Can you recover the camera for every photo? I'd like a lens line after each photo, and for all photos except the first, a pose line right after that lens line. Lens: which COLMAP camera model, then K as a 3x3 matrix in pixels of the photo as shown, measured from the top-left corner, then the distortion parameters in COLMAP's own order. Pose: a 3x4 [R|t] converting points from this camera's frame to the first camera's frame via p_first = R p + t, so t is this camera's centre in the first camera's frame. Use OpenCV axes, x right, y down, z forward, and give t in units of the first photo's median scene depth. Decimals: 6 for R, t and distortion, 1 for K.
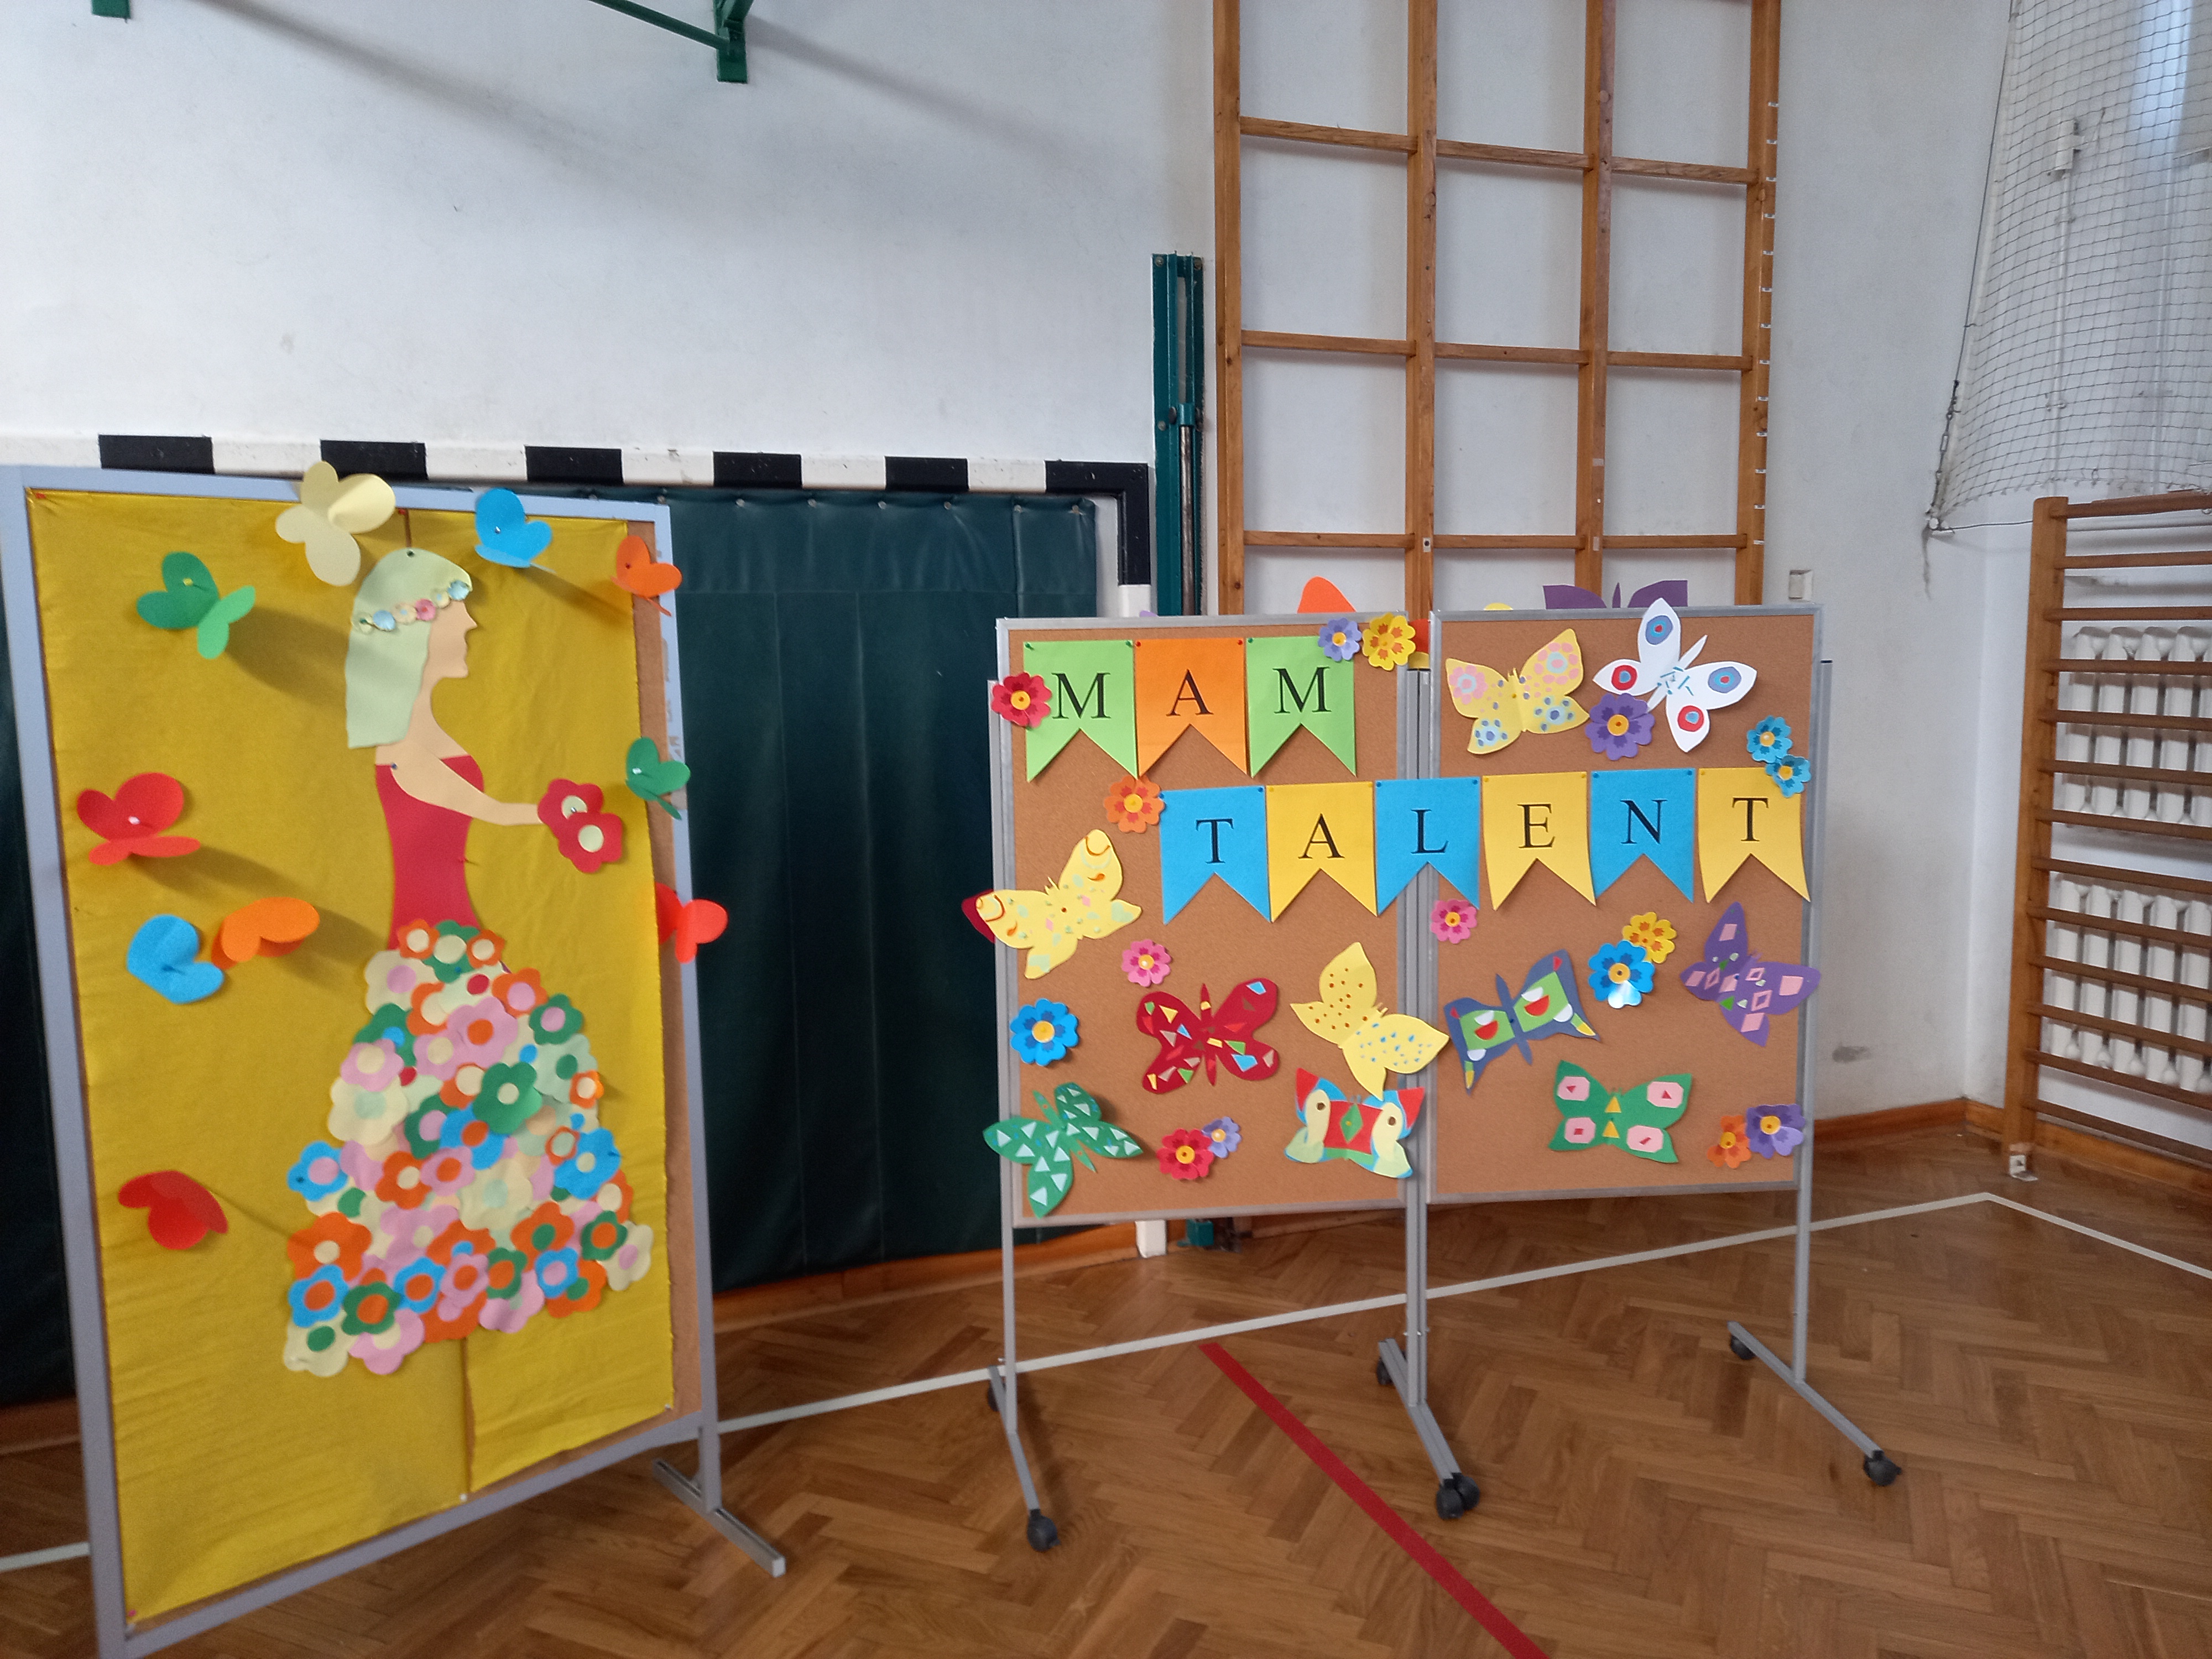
lens RADIAL K [[1594.7, 0, 1139.2], [0, 1594.7, 826.7], [0, 0, 1]] dist [0.068251, -0.068330]
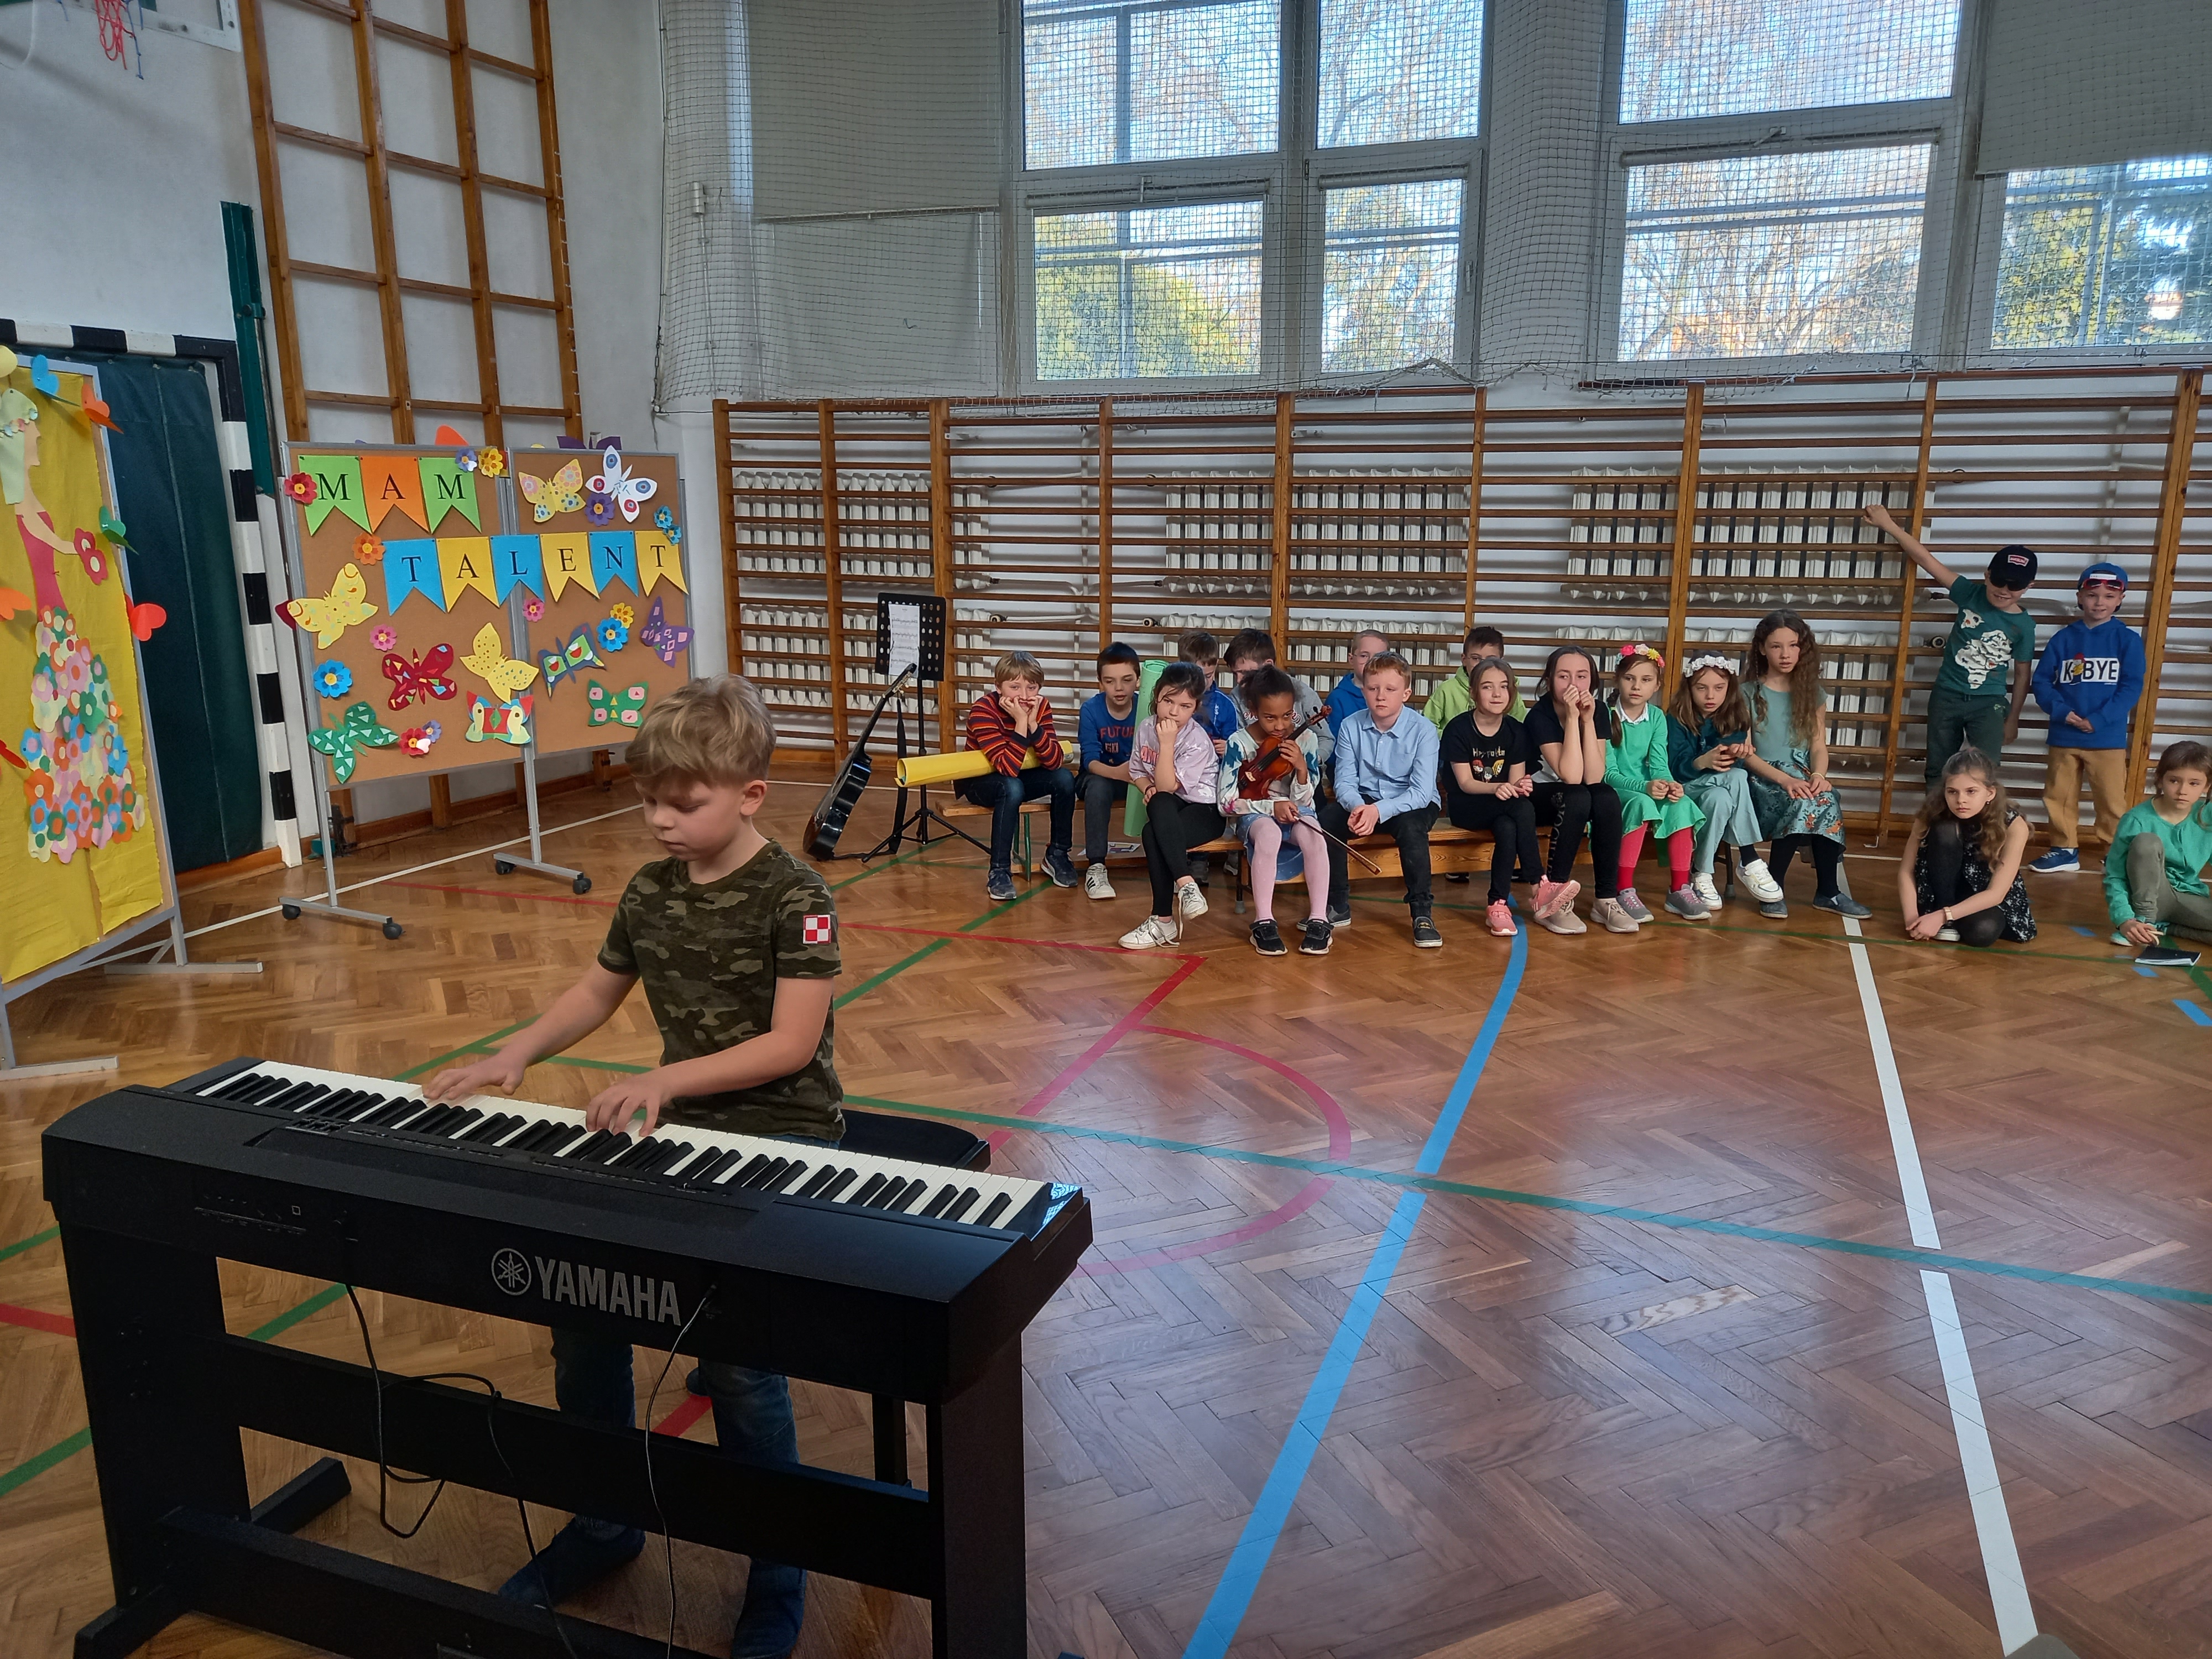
lens RADIAL K [[1594.7, 0, 1139.2], [0, 1594.7, 826.7], [0, 0, 1]] dist [0.068251, -0.068330]
pose [[0.653576, -0.141993, 0.743422, -0.817900], [0.078777, 0.989671, 0.119770, 0.143793], [-0.752750, -0.019714, 0.658011, -0.851061]]
